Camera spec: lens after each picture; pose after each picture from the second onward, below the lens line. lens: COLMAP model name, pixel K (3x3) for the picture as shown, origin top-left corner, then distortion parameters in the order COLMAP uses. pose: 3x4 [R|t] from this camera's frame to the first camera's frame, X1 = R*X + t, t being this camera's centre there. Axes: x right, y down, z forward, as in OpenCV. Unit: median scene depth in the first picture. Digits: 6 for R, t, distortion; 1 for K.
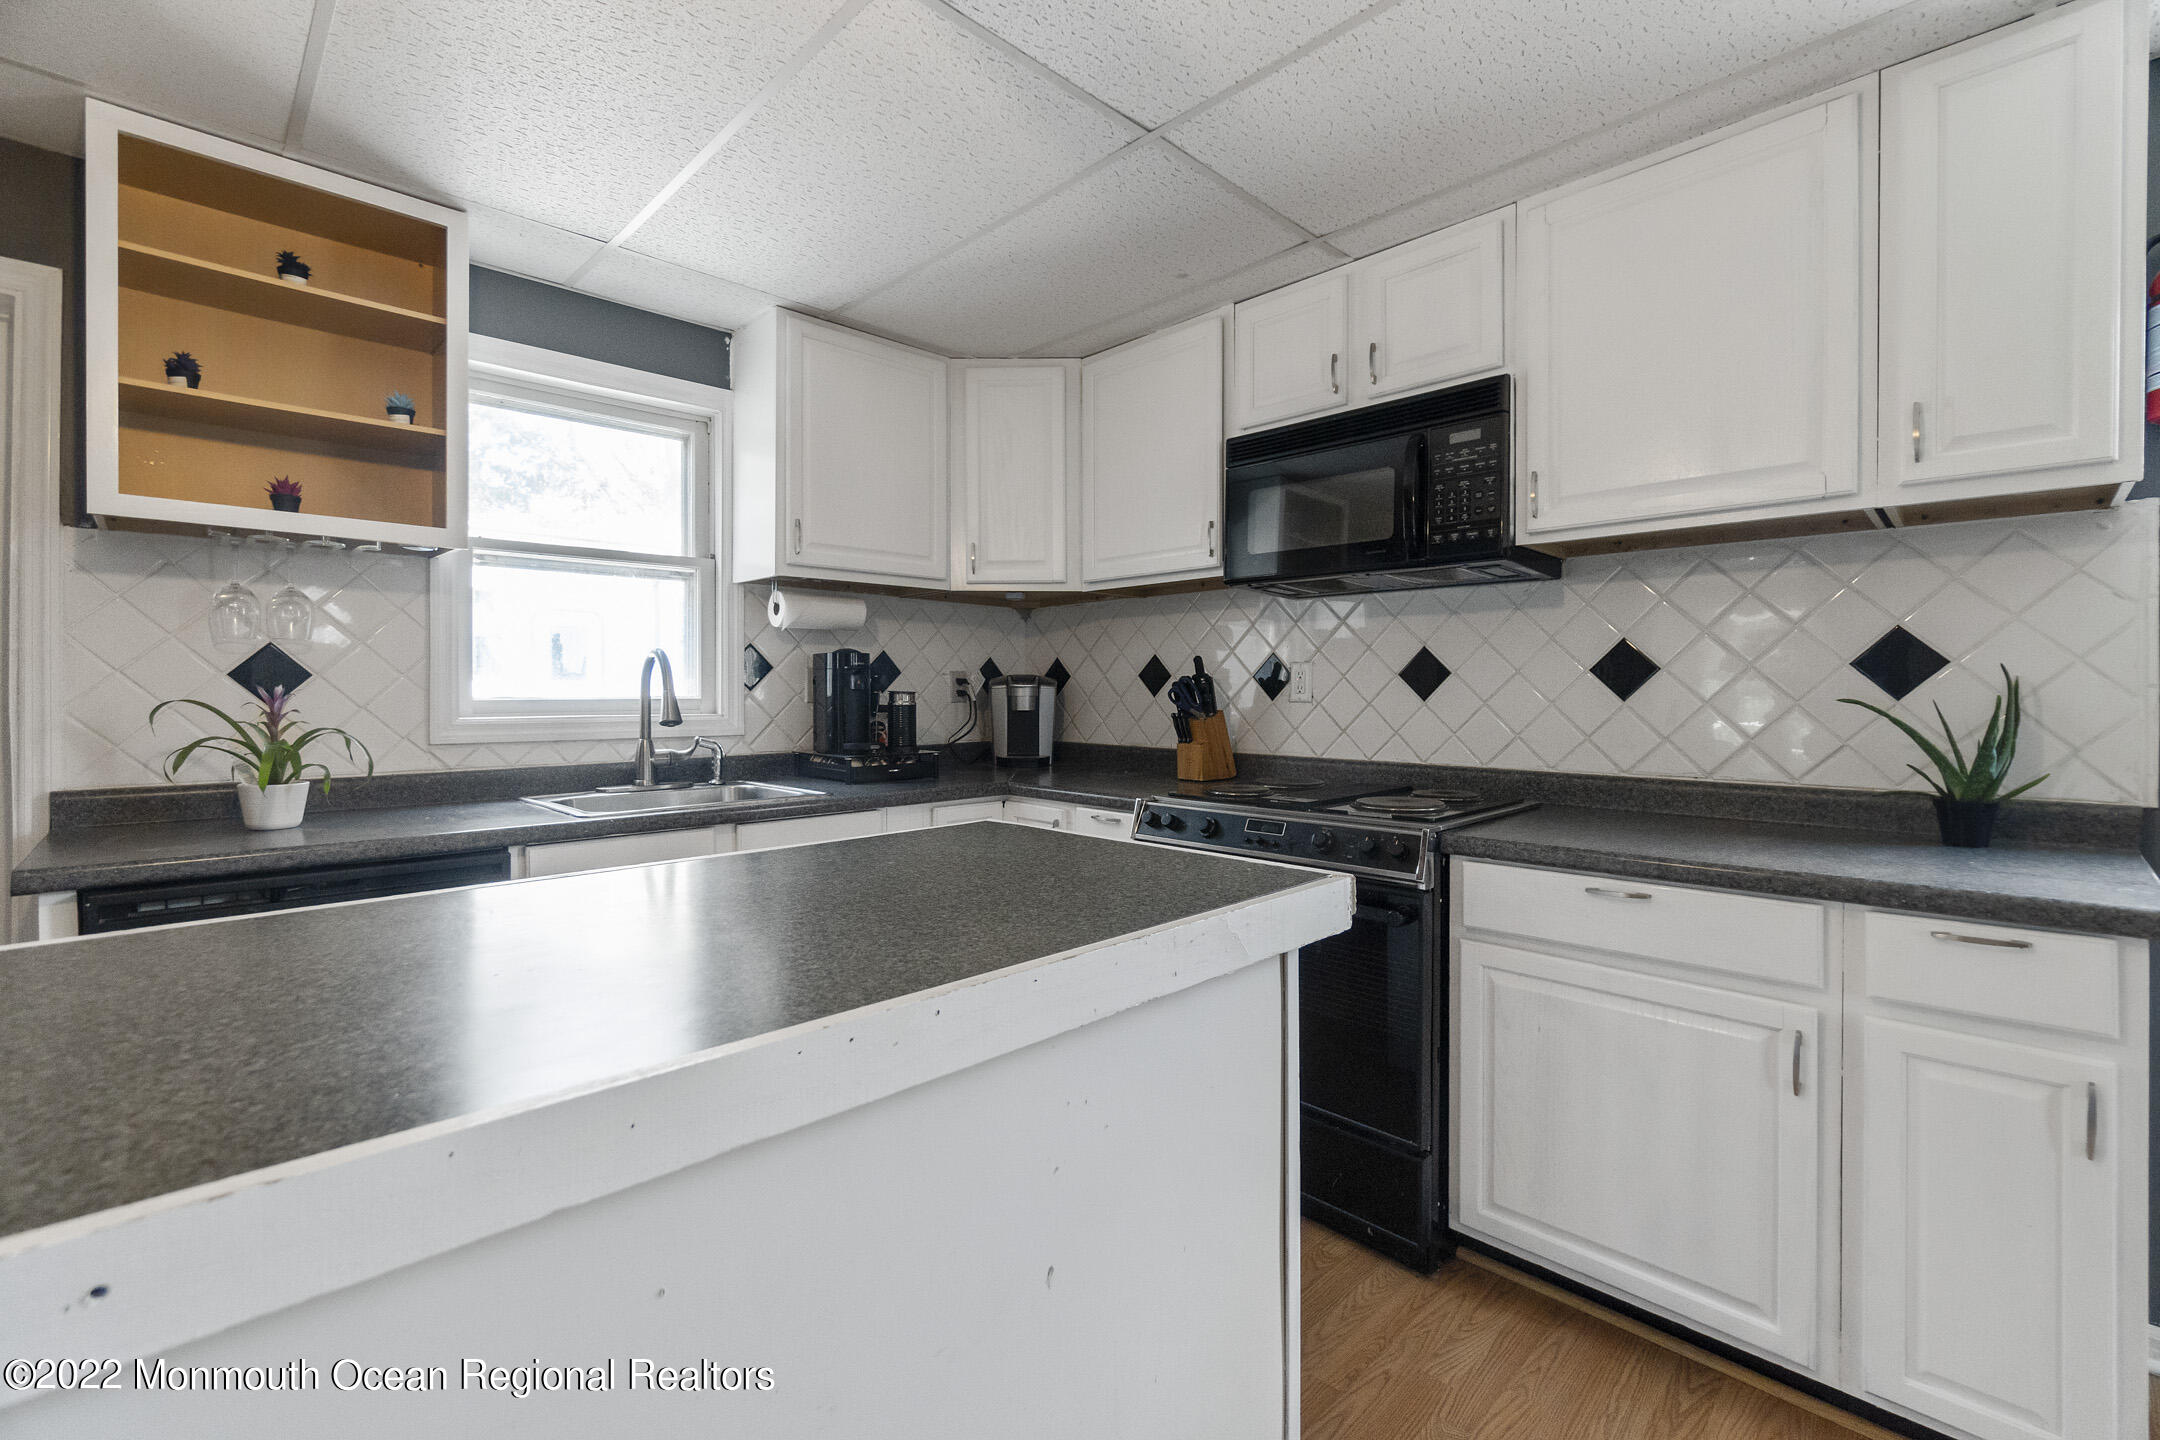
lens RADIAL K [[923.0, 0, 1087.2], [0, 923.0, 711.6], [0, 0, 1]] dist [0.005685, 0.000382]
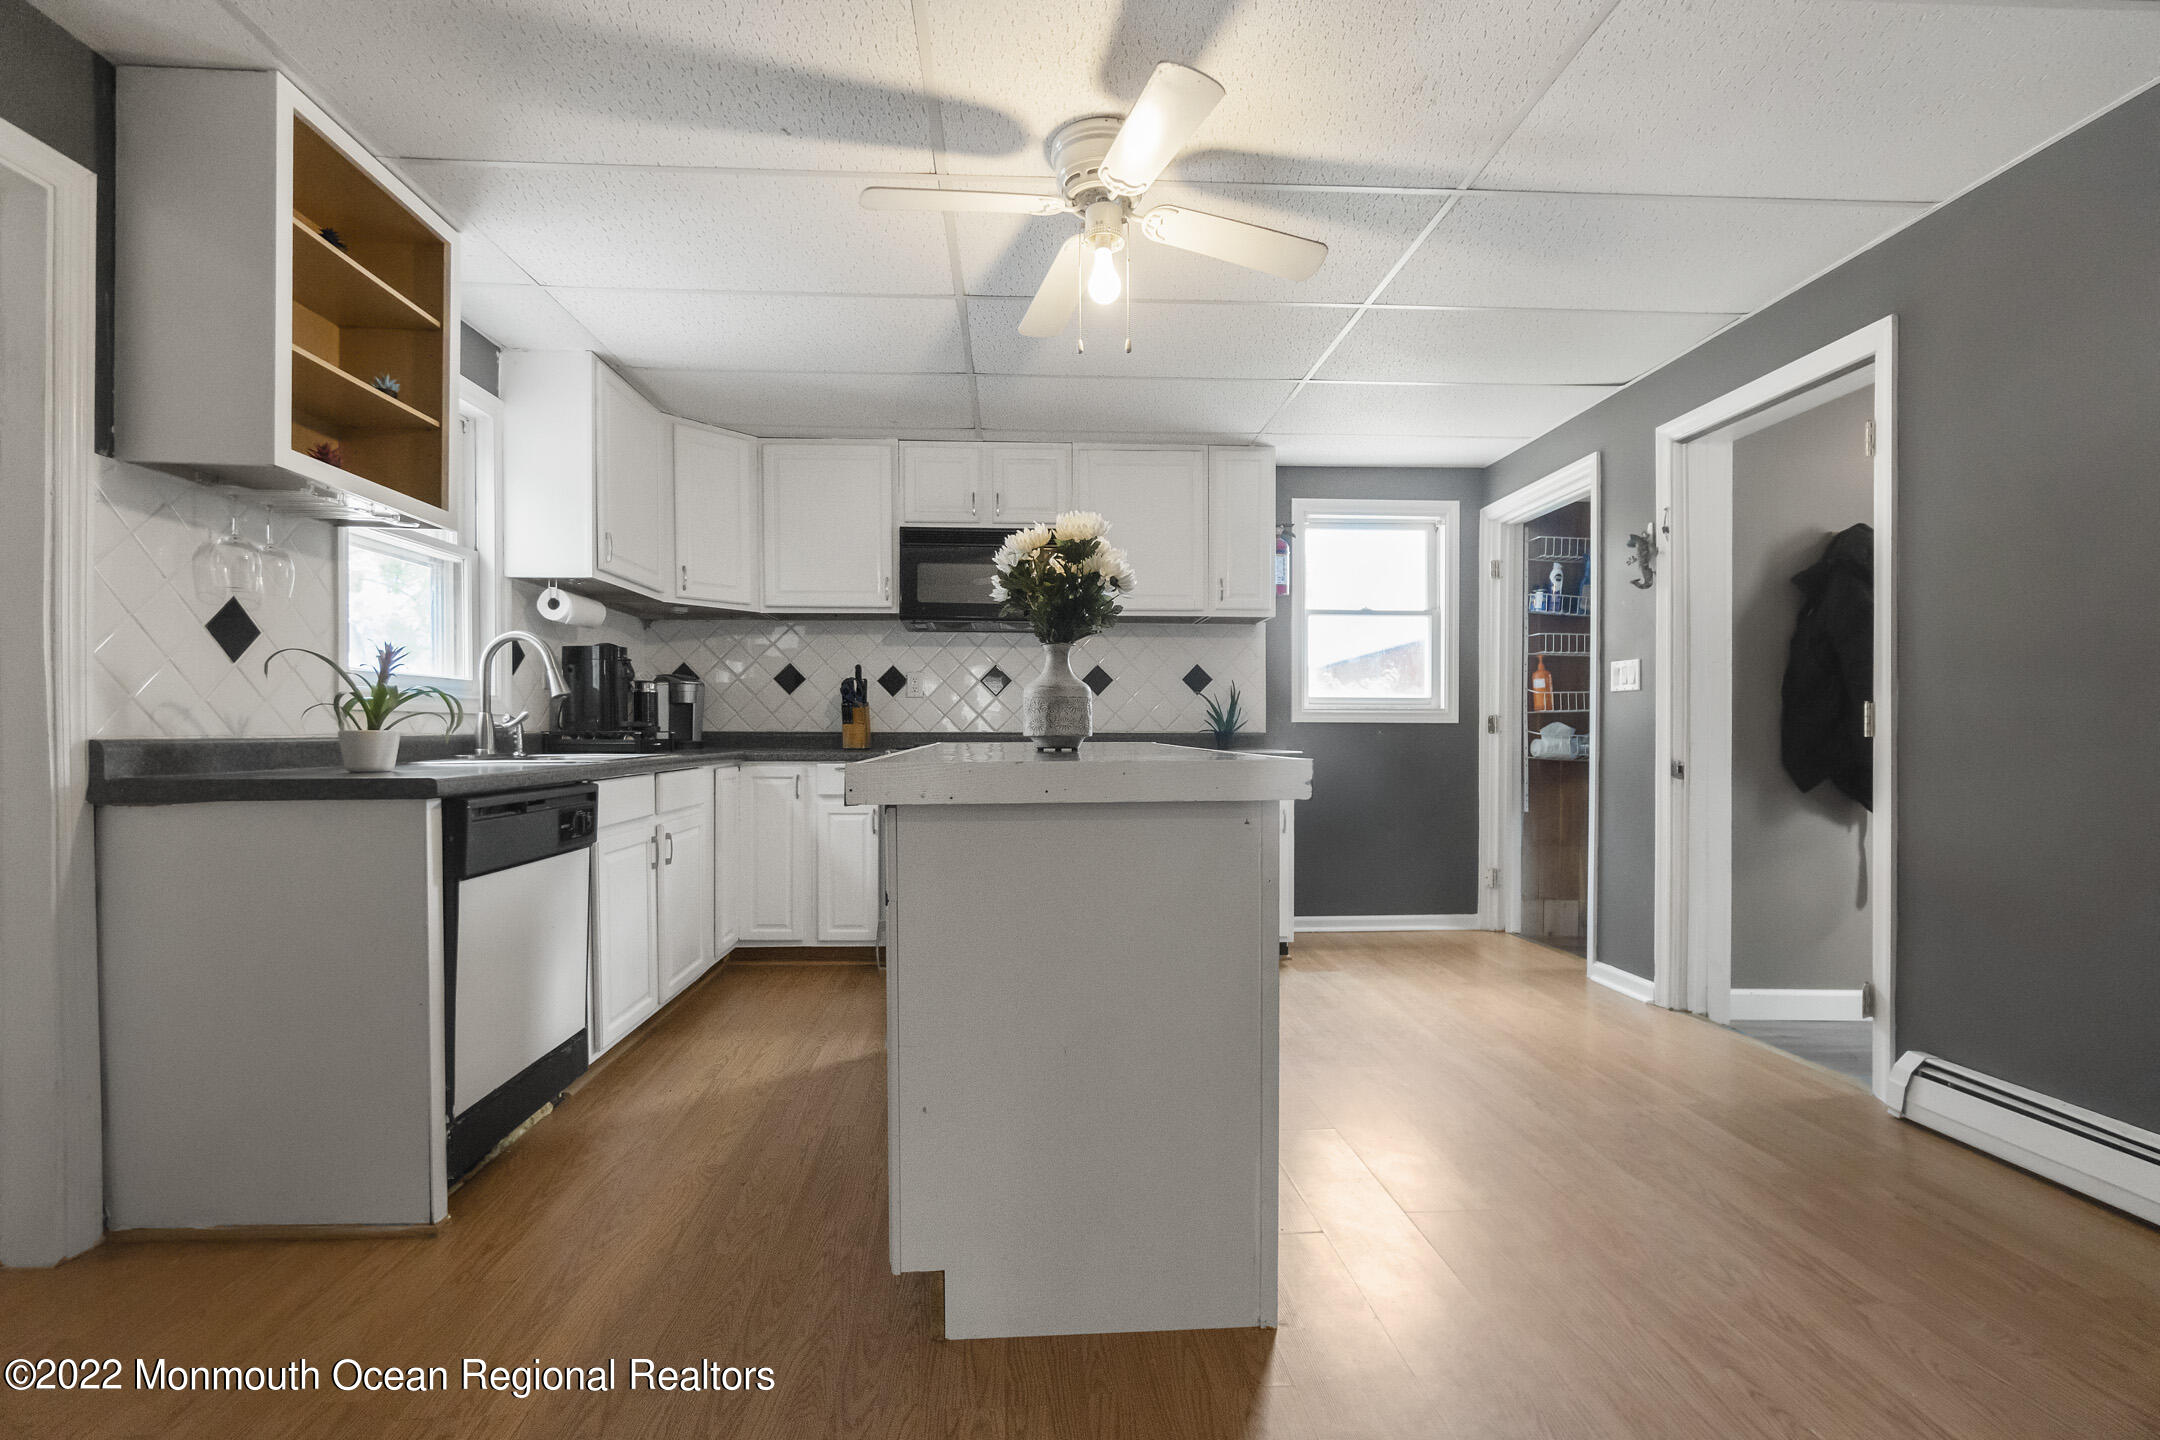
lens RADIAL K [[923.0, 0, 1051.3], [0, 923.0, 731.7], [0, 0, 1]] dist [0.005685, 0.000382]
pose [[0.670329, -0.001833, 0.742061, -0.829345], [0.016060, 0.999799, -0.012038, 0.075402], [-0.741890, 0.019987, 0.670224, -0.235147]]
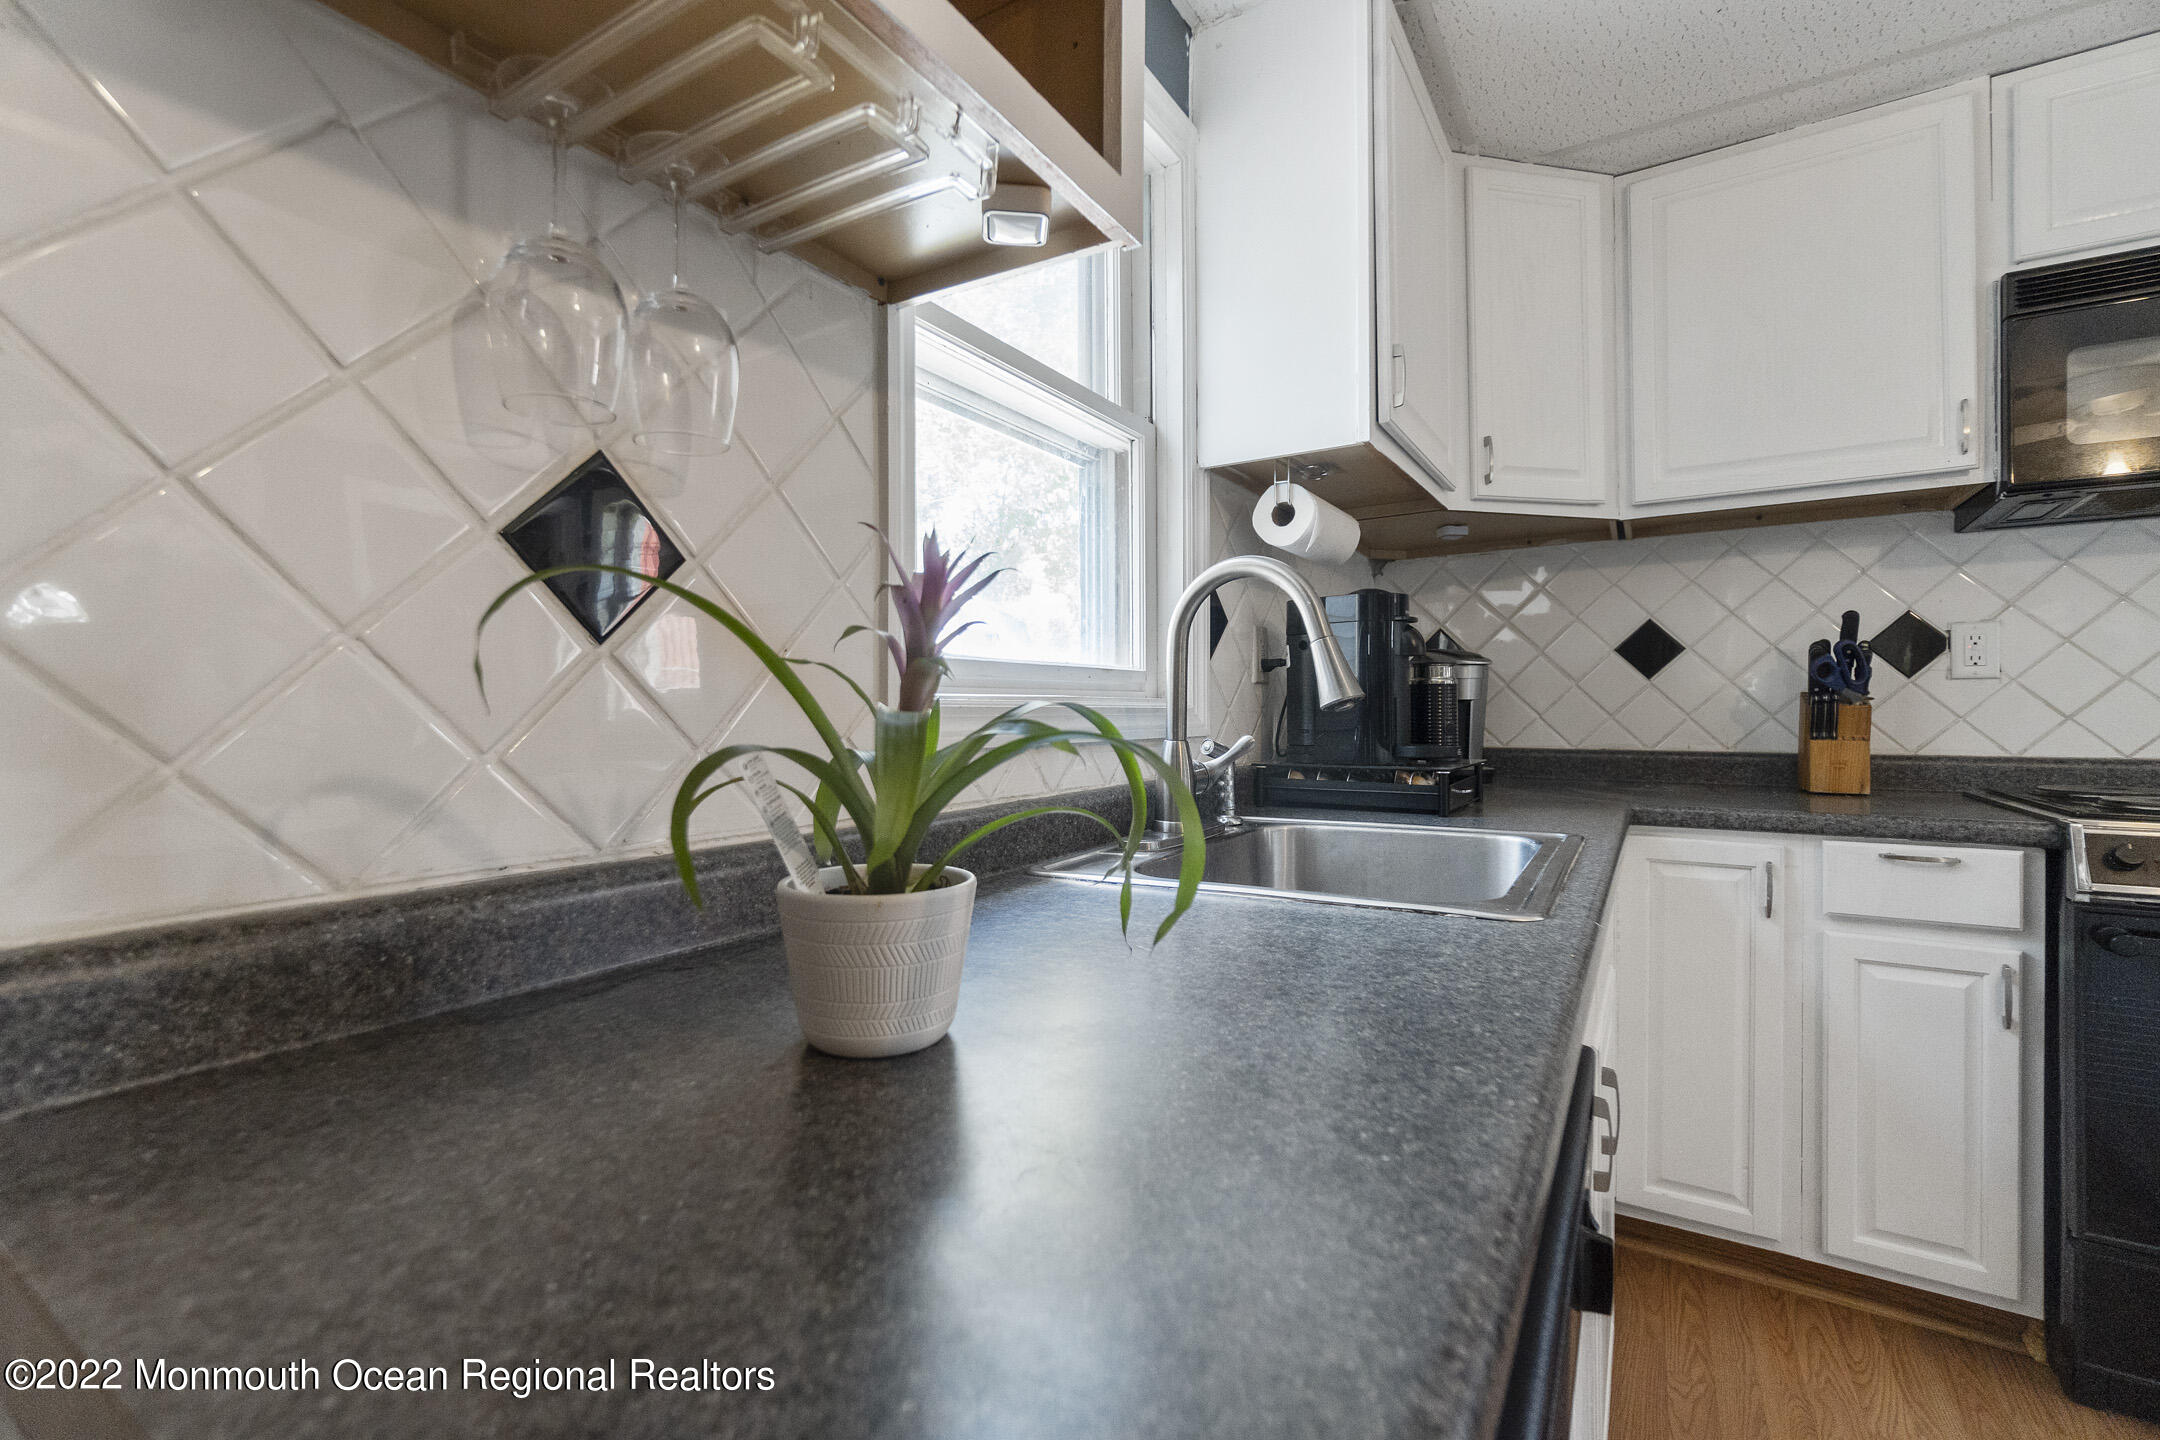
lens RADIAL K [[923.0, 0, 1084.3], [0, 923.0, 716.8], [0, 0, 1]] dist [0.005685, 0.000382]
pose [[0.970897, -0.006582, 0.239407, -0.637324], [0.010150, 0.999855, -0.013672, 0.022881], [-0.239282, 0.015704, 0.970823, 0.510174]]
